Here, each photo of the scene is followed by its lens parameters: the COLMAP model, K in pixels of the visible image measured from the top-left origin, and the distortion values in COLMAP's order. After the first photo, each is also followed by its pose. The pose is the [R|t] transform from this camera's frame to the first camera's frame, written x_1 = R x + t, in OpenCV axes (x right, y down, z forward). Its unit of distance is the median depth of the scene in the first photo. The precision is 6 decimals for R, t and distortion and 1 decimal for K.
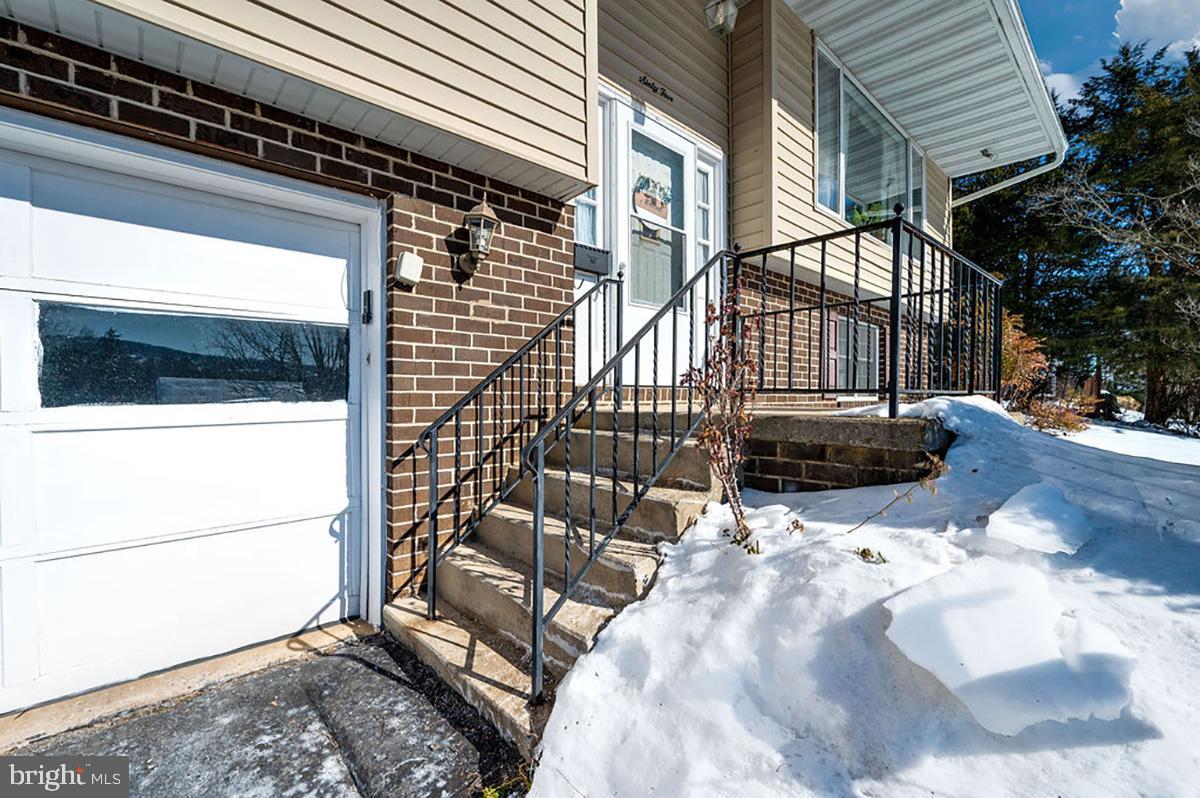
lens RADIAL K [[519.1, 0, 600.3], [0, 519.1, 386.7], [0, 0, 1]] dist [-0.000406, 0.014006]
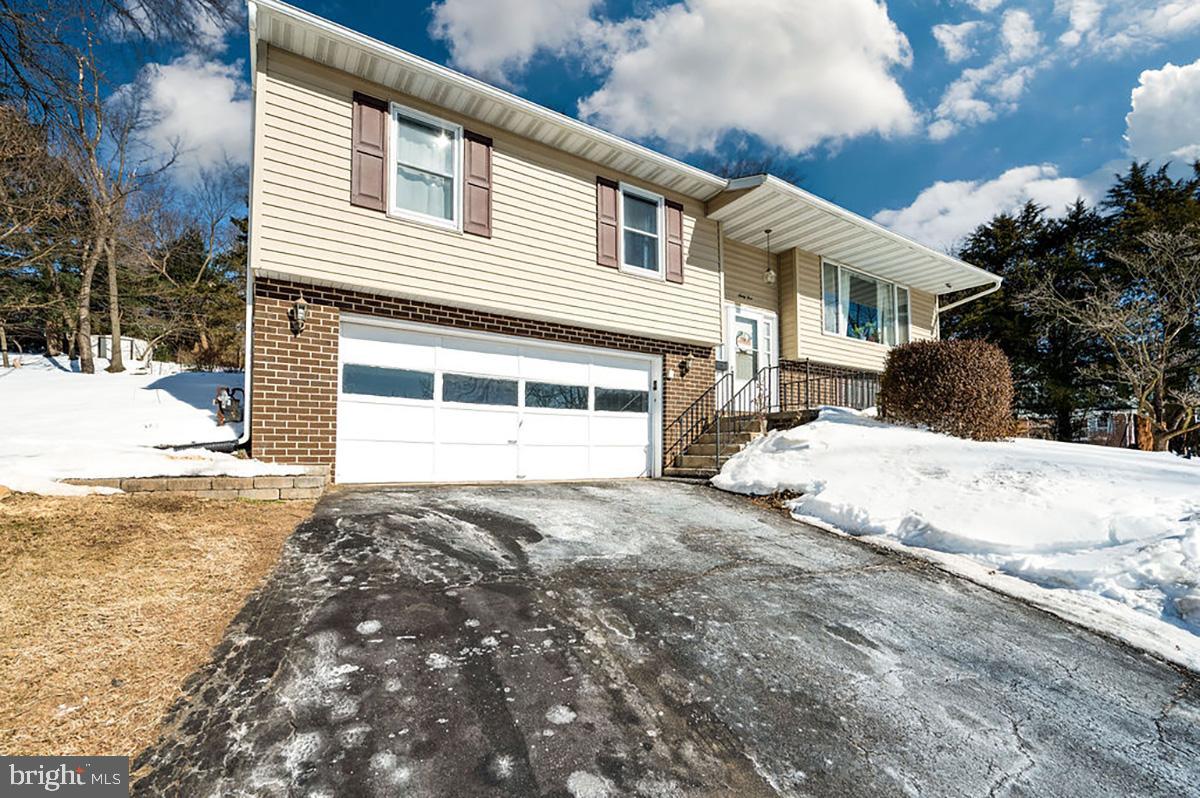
lens RADIAL K [[498.3, 0, 605.1], [0, 498.3, 427.6], [0, 0, 1]] dist [-0.001738, -0.000136]
pose [[0.978576, -0.004924, -0.205825, -0.081590], [-0.003216, 0.999226, -0.039194, 0.208377], [0.205859, 0.039016, 0.977804, -1.849452]]
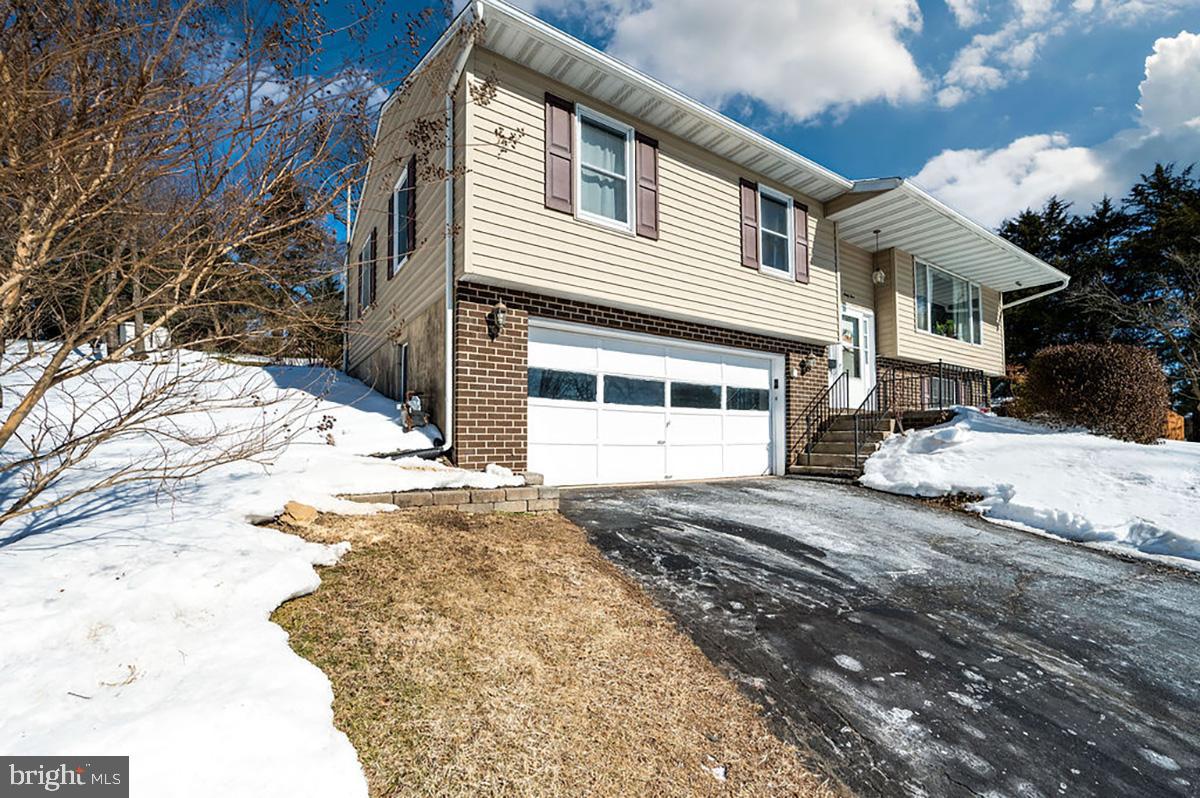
lens RADIAL K [[492.0, 0, 597.9], [0, 492.0, 413.9], [0, 0, 1]] dist [-0.000314, 0.000053]
pose [[0.984628, -0.003816, -0.174622, -0.855031], [-0.002079, 0.999435, -0.033559, 0.131359], [0.174651, 0.033406, 0.984063, -1.983143]]
